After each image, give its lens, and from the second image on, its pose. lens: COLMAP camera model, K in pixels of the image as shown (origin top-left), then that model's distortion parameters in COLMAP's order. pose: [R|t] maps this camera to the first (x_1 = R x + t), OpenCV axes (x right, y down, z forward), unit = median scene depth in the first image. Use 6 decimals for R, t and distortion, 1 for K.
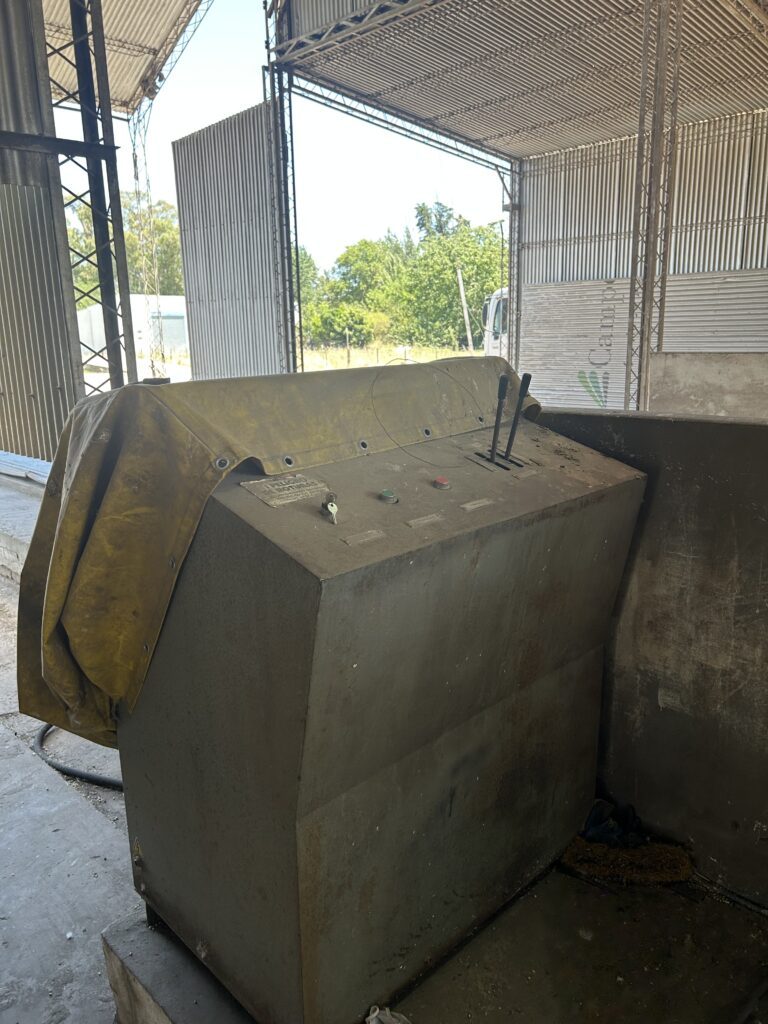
lens RADIAL K [[767.4, 0, 385.2], [0, 767.4, 514.2], [0, 0, 1]] dist [0.005486, -0.007738]
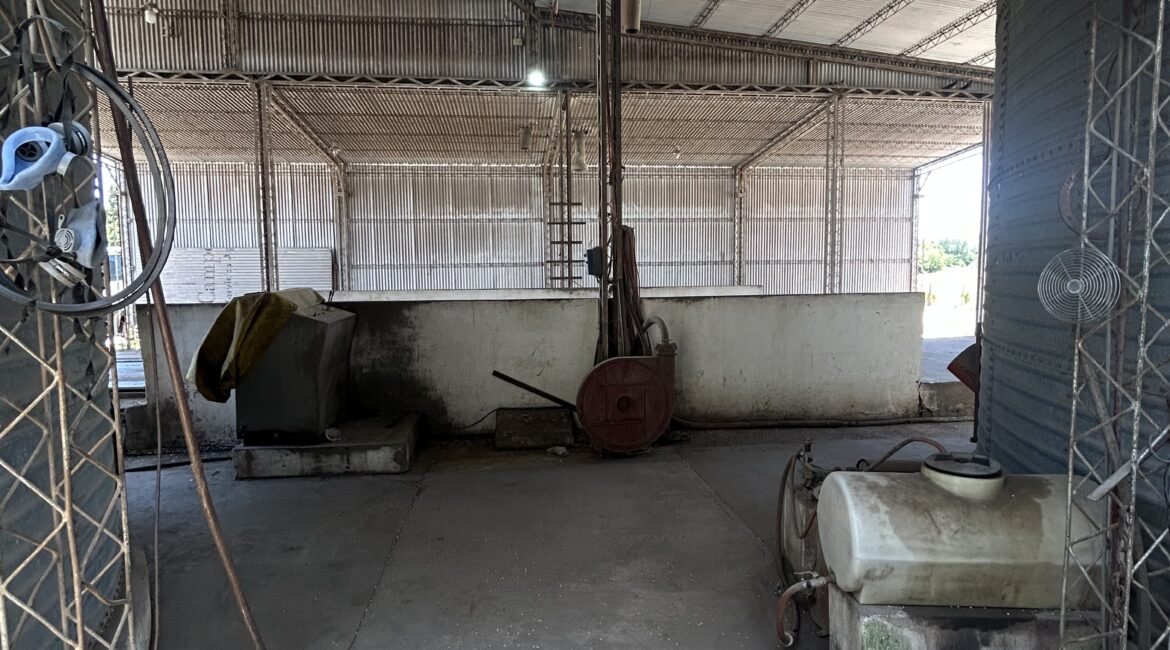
lens RADIAL K [[625.8, 0, 585.5], [0, 625.8, 323.3], [0, 0, 1]] dist [0.000719, -0.000662]
pose [[0.607582, -0.051502, 0.792585, -1.548200], [0.181618, 0.980465, -0.075515, 0.464590], [-0.773213, 0.189829, 0.605067, -1.959199]]
